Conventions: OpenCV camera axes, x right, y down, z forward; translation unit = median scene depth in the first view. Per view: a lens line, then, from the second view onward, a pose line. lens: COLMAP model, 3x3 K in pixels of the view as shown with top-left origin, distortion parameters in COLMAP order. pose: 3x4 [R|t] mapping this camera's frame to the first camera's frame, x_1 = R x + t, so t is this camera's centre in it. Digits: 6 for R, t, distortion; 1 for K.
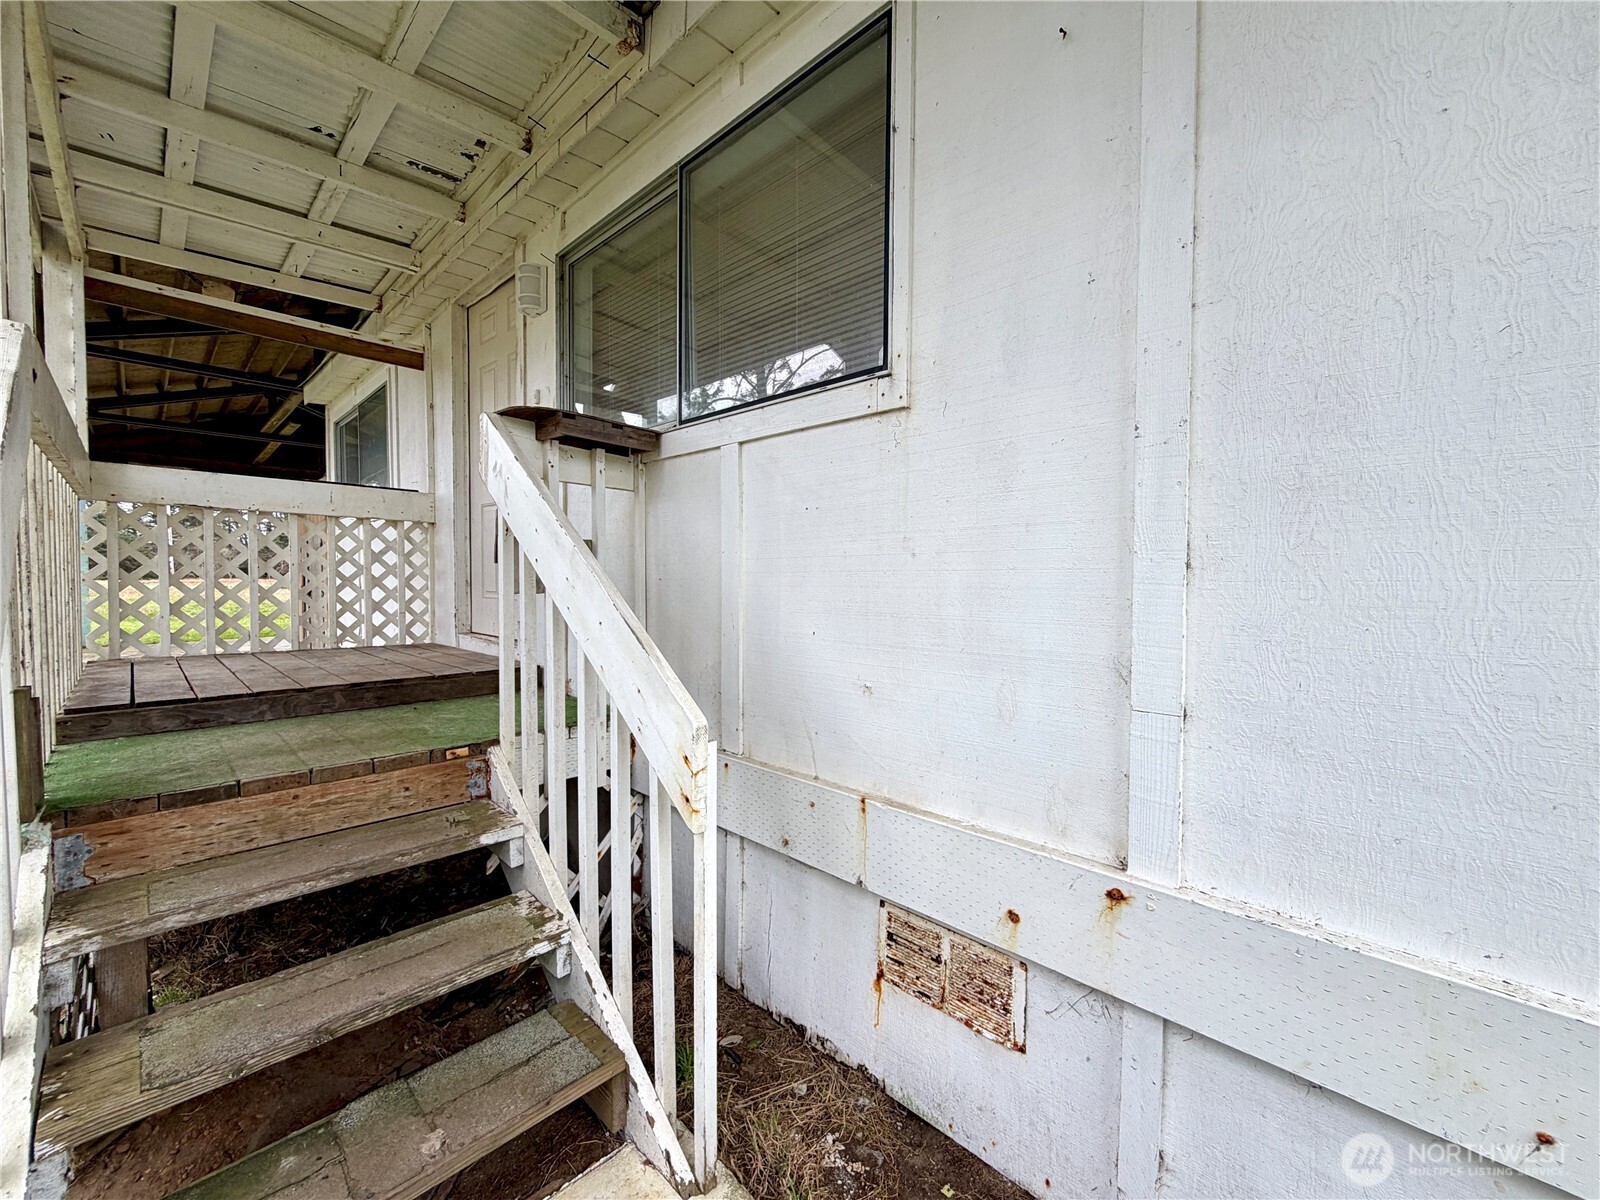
lens RADIAL K [[636.4, 0, 797.4], [0, 636.4, 598.6], [0, 0, 1]] dist [-0.001532, 0.000409]
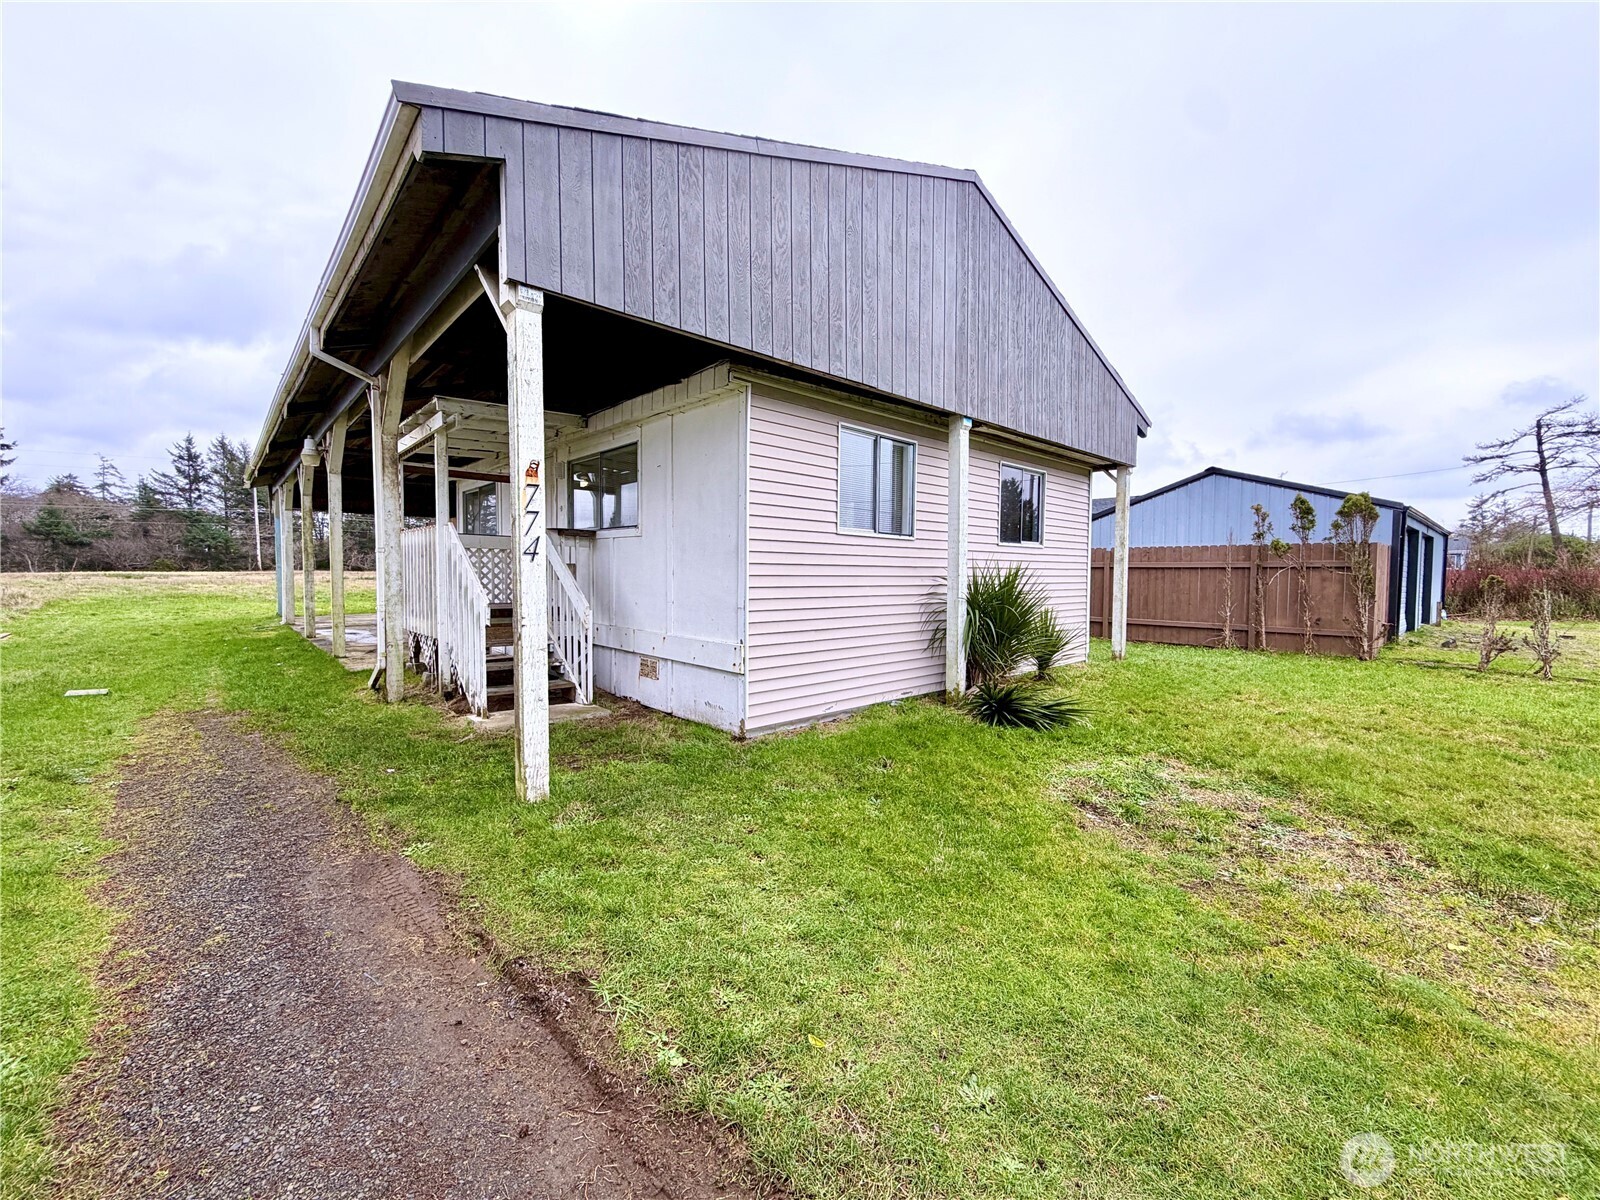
lens RADIAL K [[636.4, 0, 797.4], [0, 636.4, 598.6], [0, 0, 1]] dist [-0.001532, 0.000409]
pose [[0.998123, 0.004456, -0.061078, 1.479219], [-0.003608, 0.999896, 0.013982, 0.053548], [0.061134, -0.013736, 0.998035, -3.192572]]
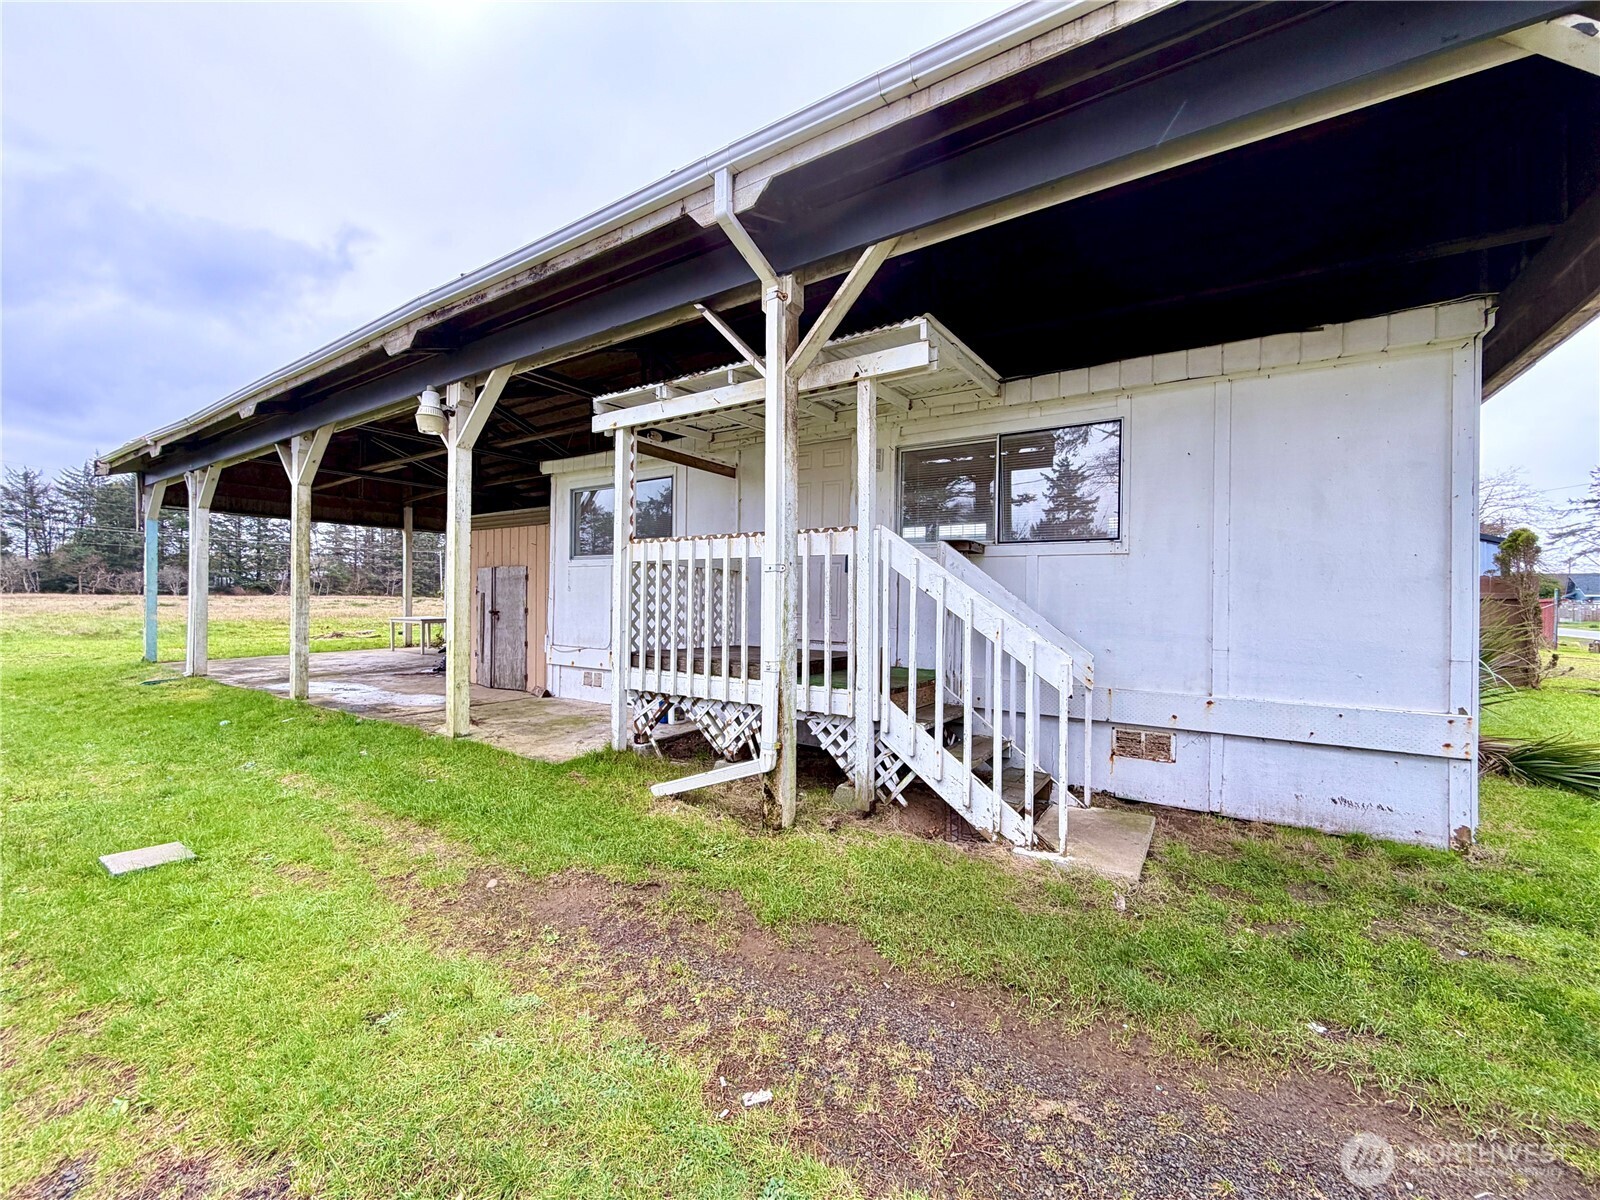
lens RADIAL K [[636.4, 0, 797.4], [0, 636.4, 598.6], [0, 0, 1]] dist [-0.001532, 0.000409]
pose [[0.983827, 0.007756, 0.178952, -1.868597], [-0.002569, 0.999570, -0.029197, -0.002167], [-0.179101, 0.028265, 0.983425, -1.626304]]
